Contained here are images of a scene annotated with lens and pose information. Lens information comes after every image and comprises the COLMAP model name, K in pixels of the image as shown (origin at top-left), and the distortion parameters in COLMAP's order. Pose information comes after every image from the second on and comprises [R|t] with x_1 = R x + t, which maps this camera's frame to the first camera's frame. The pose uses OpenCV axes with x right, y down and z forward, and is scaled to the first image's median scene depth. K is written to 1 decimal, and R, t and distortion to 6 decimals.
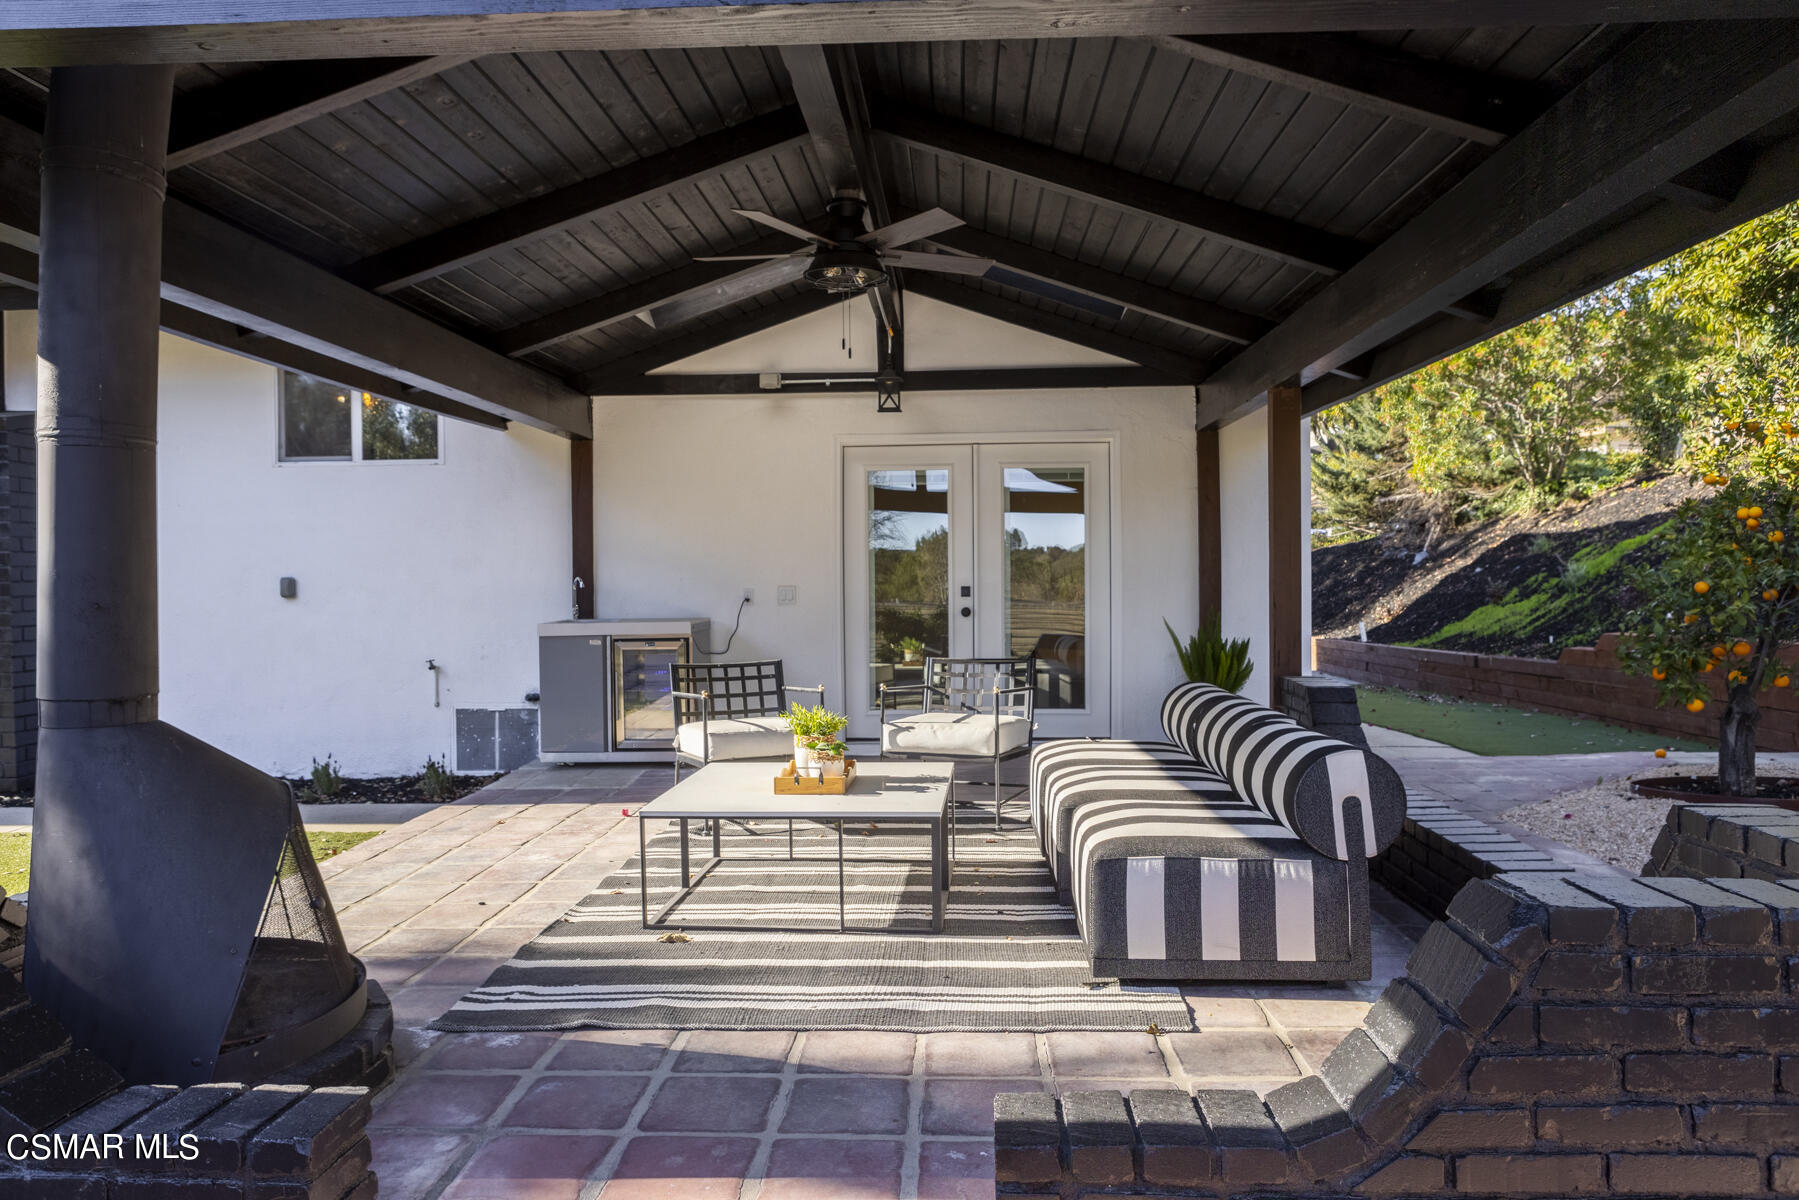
lens RADIAL K [[1254.5, 0, 899.5], [0, 1254.5, 600.0], [0, 0, 1]] dist [-0.012176, -0.002981]
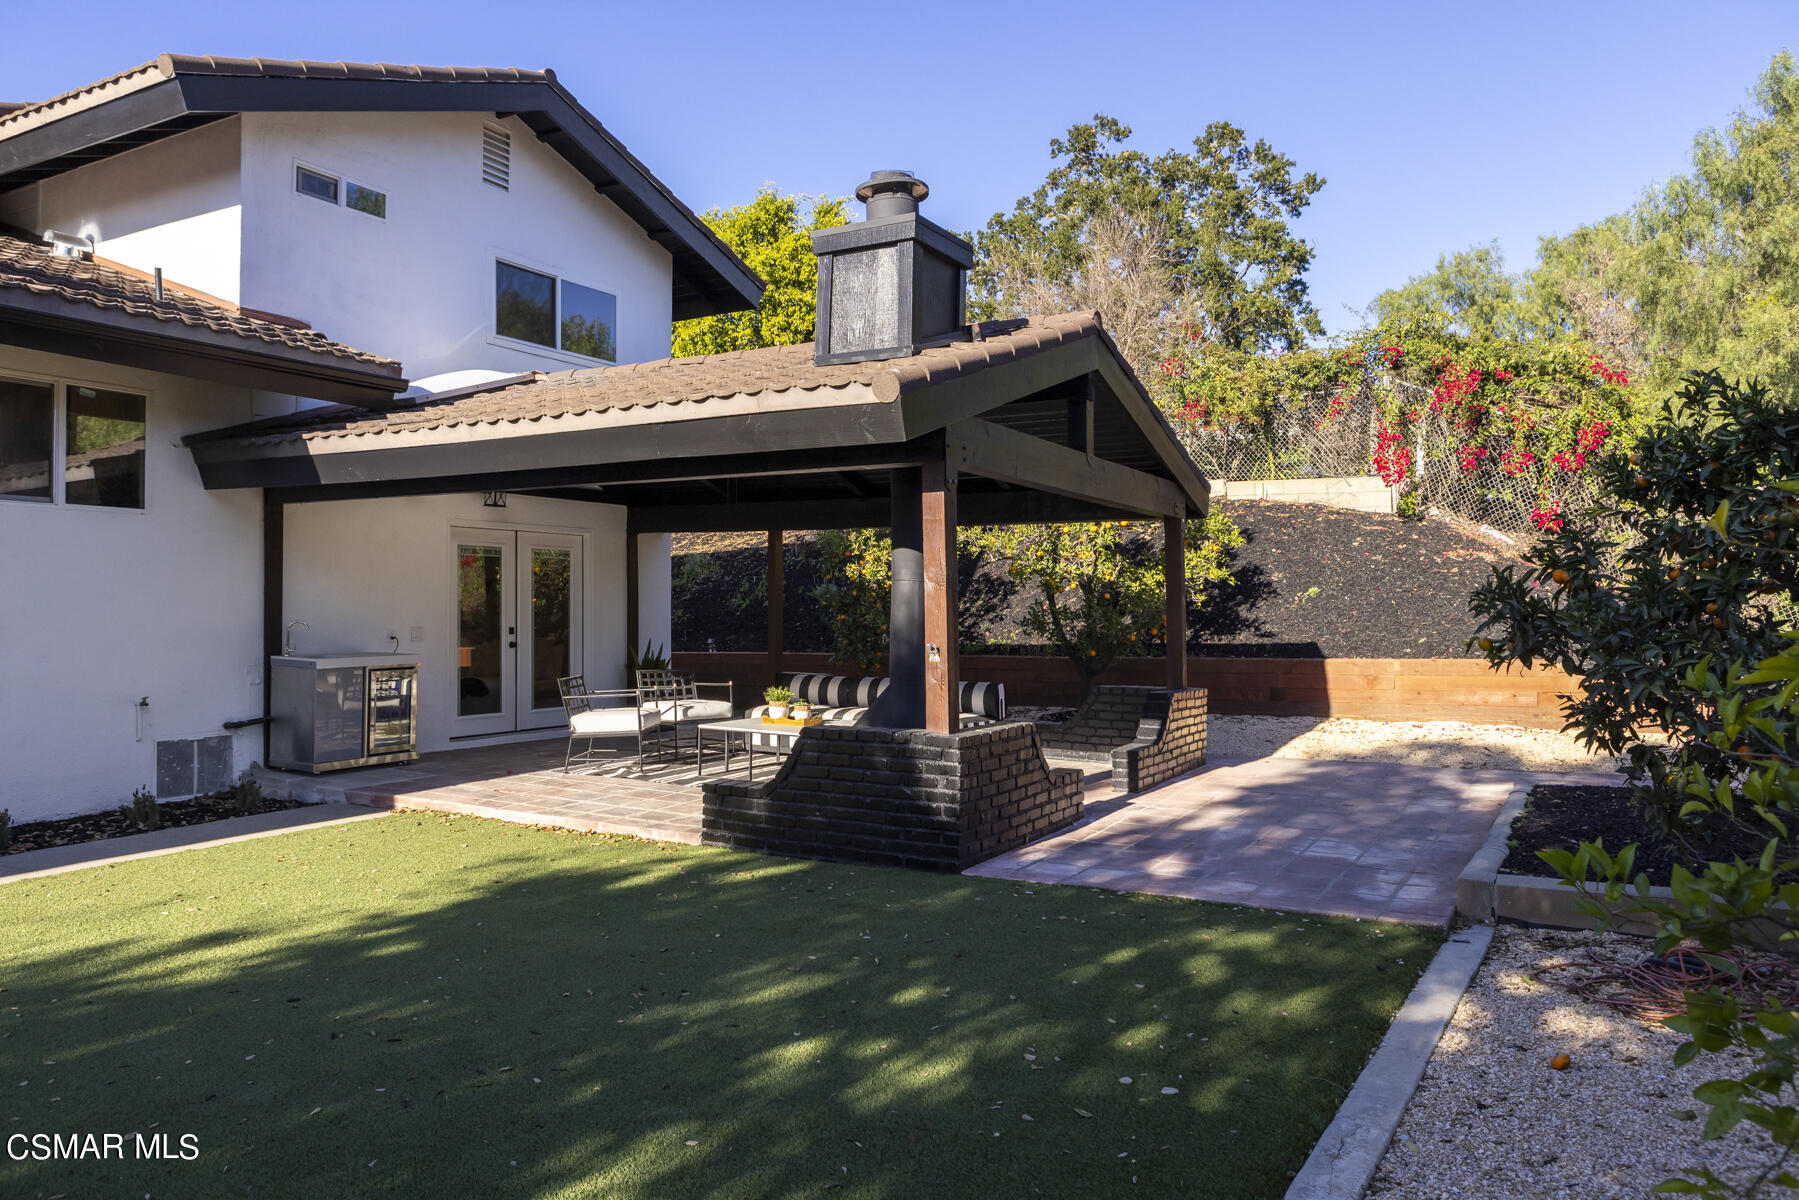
lens RADIAL K [[1254.5, 0, 899.5], [0, 1254.5, 600.0], [0, 0, 1]] dist [-0.012176, -0.002981]
pose [[0.451106, 0.016111, 0.892325, -1.085374], [0.009332, 0.999697, -0.022767, -0.005180], [-0.892421, 0.018597, 0.450820, -0.063246]]
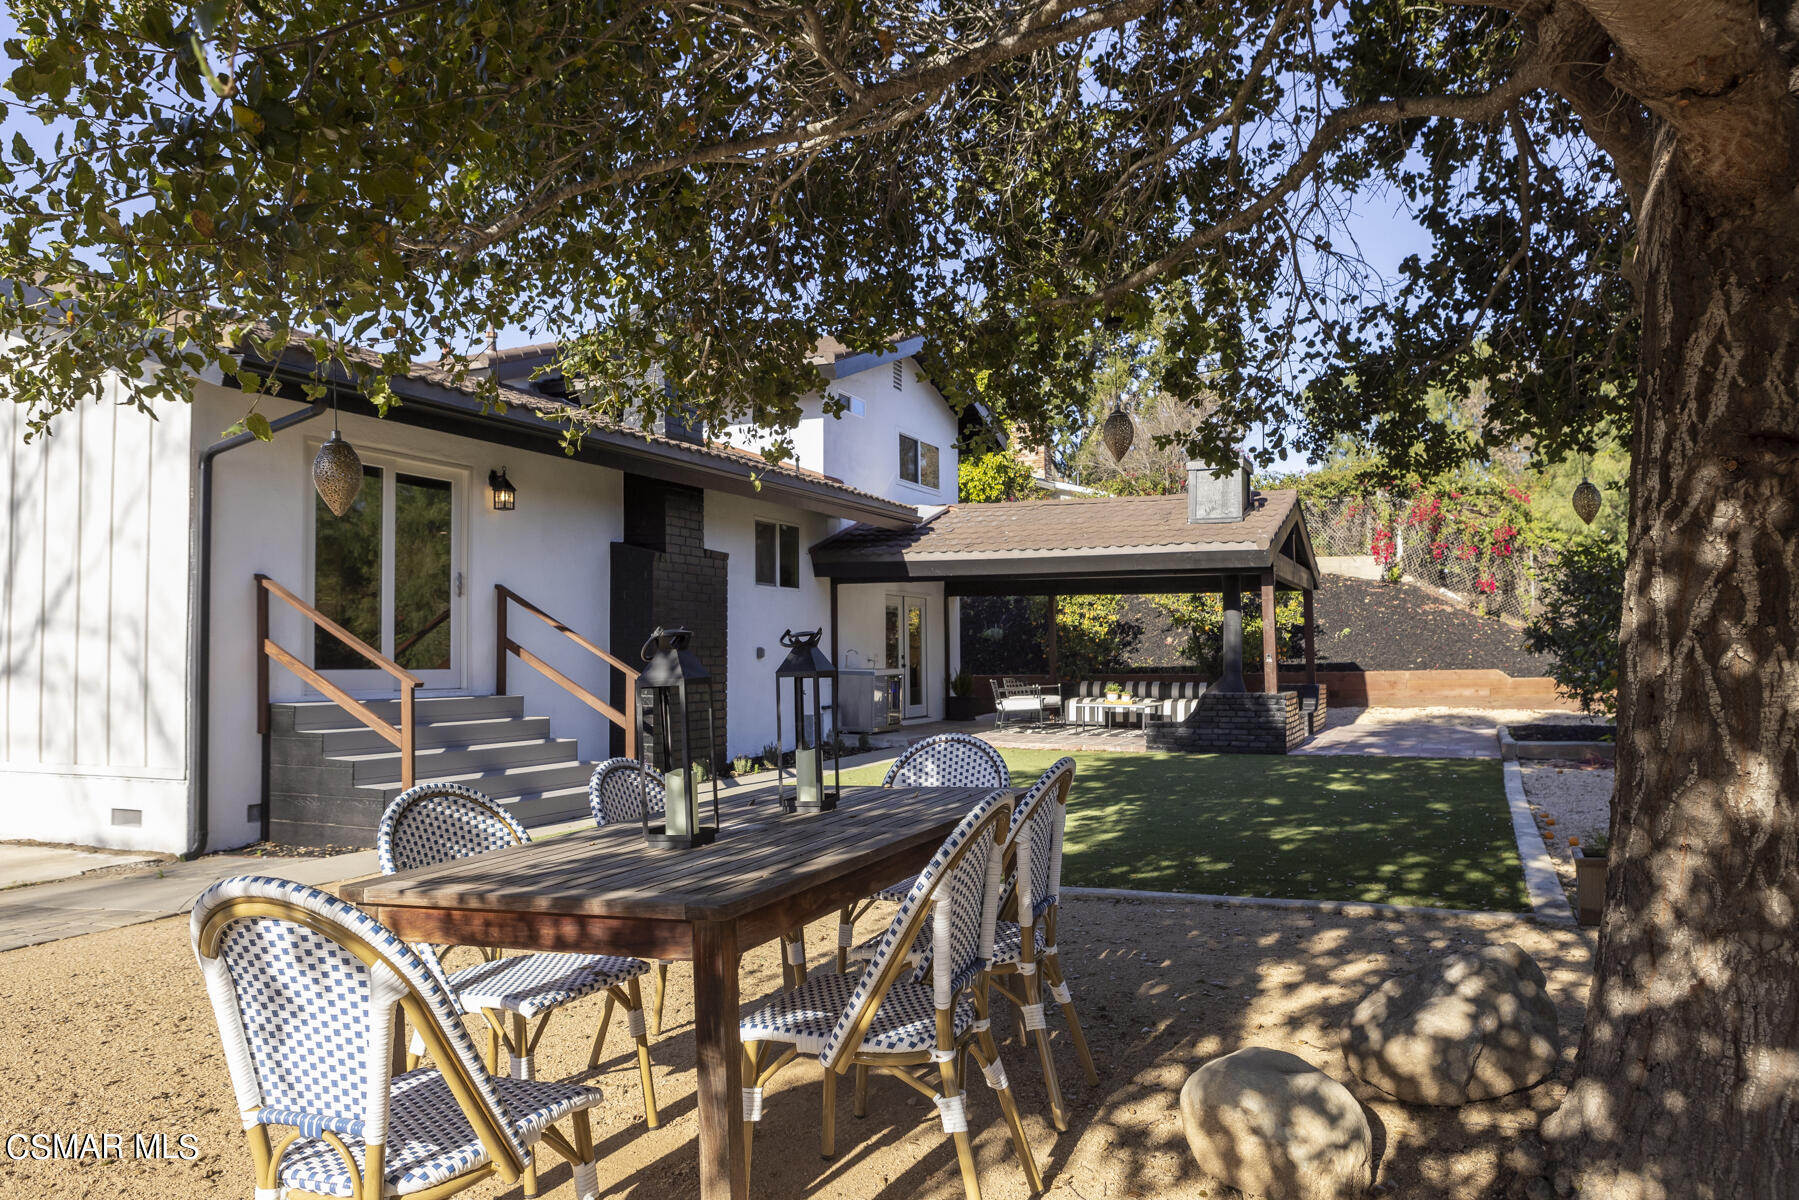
lens RADIAL K [[1348.2, 0, 899.5], [0, 1348.2, 600.0], [0, 0, 1]] dist [0.000107, 0.001296]
pose [[0.338194, 0.045217, 0.939990, -2.310801], [0.018452, 0.998334, -0.054662, 0.022597], [-0.940896, 0.035831, 0.336796, 0.116138]]
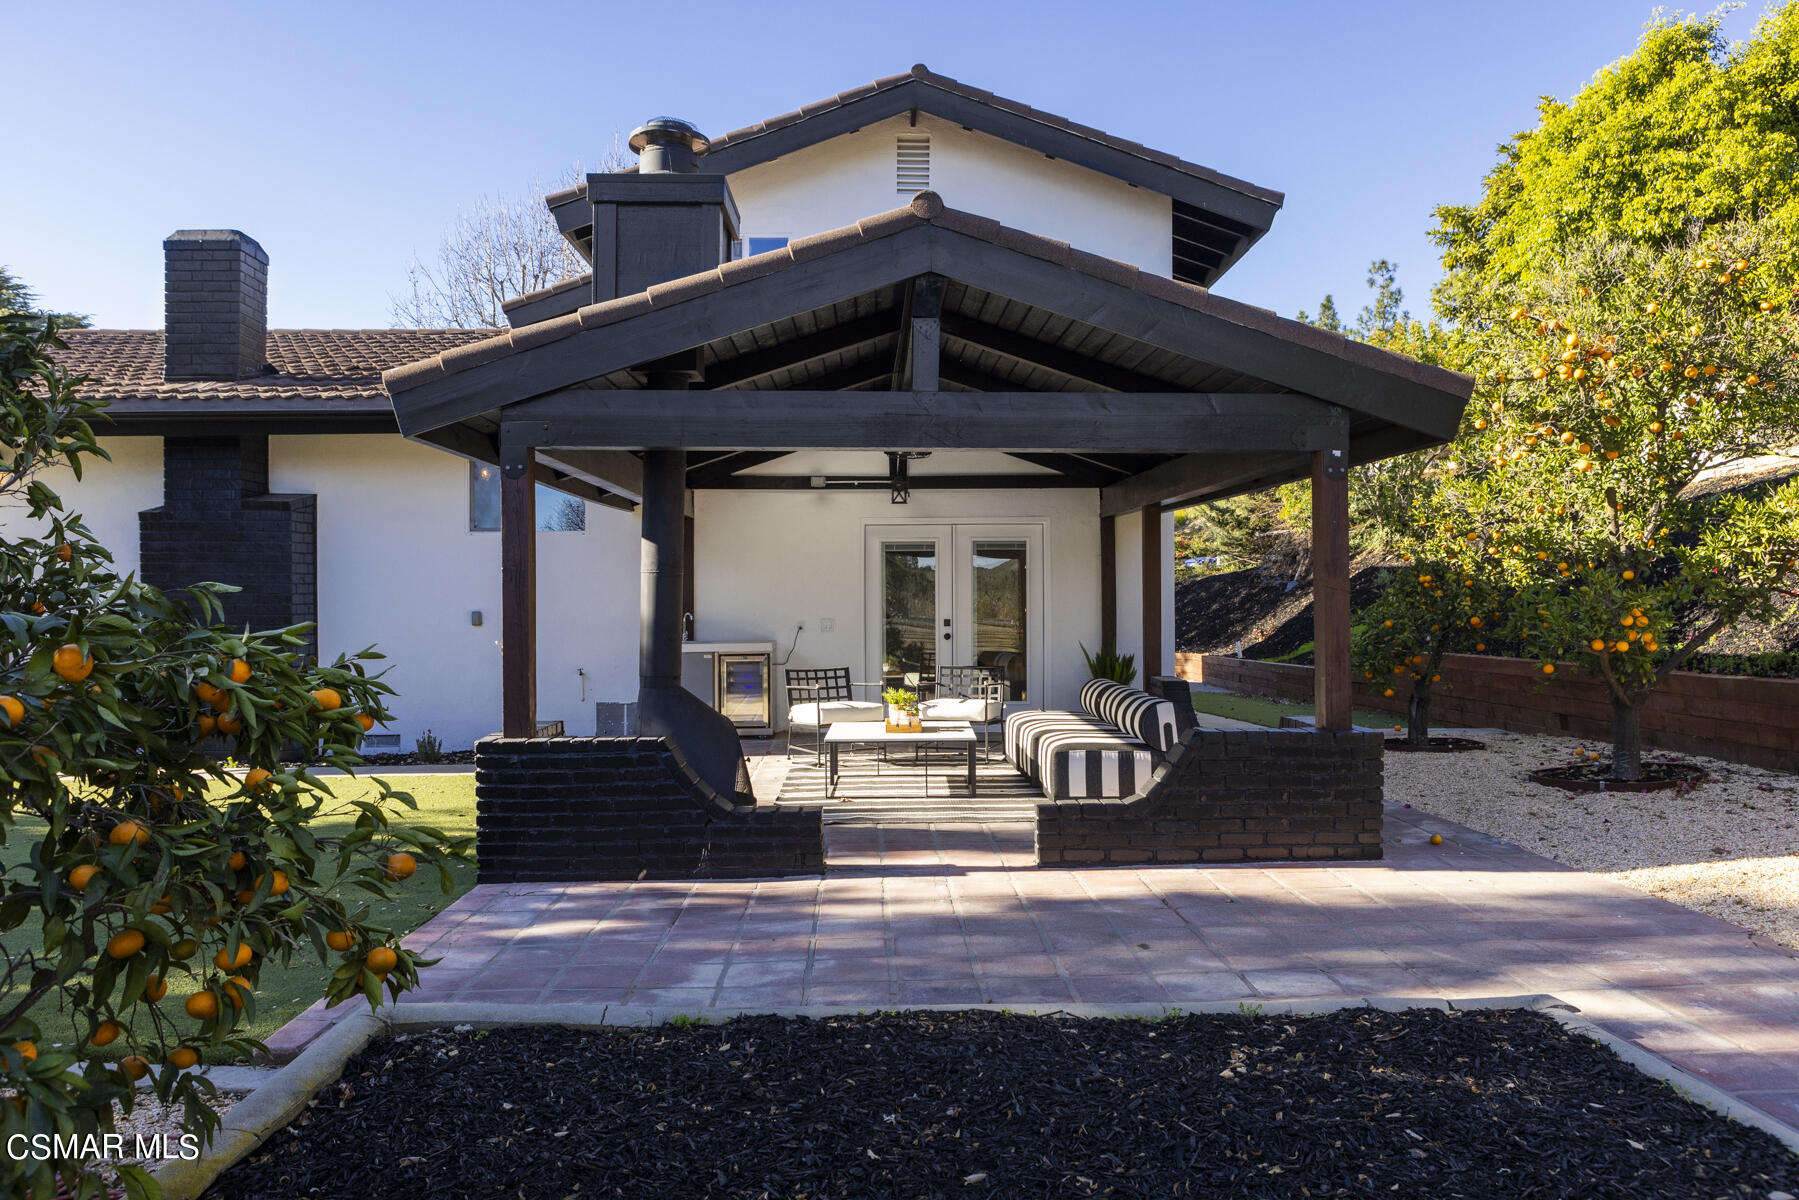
lens RADIAL K [[1250.8, 0, 889.1], [0, 1250.8, 595.5], [0, 0, 1]] dist [-0.003290, -0.001530]
pose [[0.997925, 0.003056, 0.064314, -0.116003], [-0.001899, 0.999835, -0.018047, -0.012386], [-0.064358, 0.017887, 0.997767, -0.495305]]
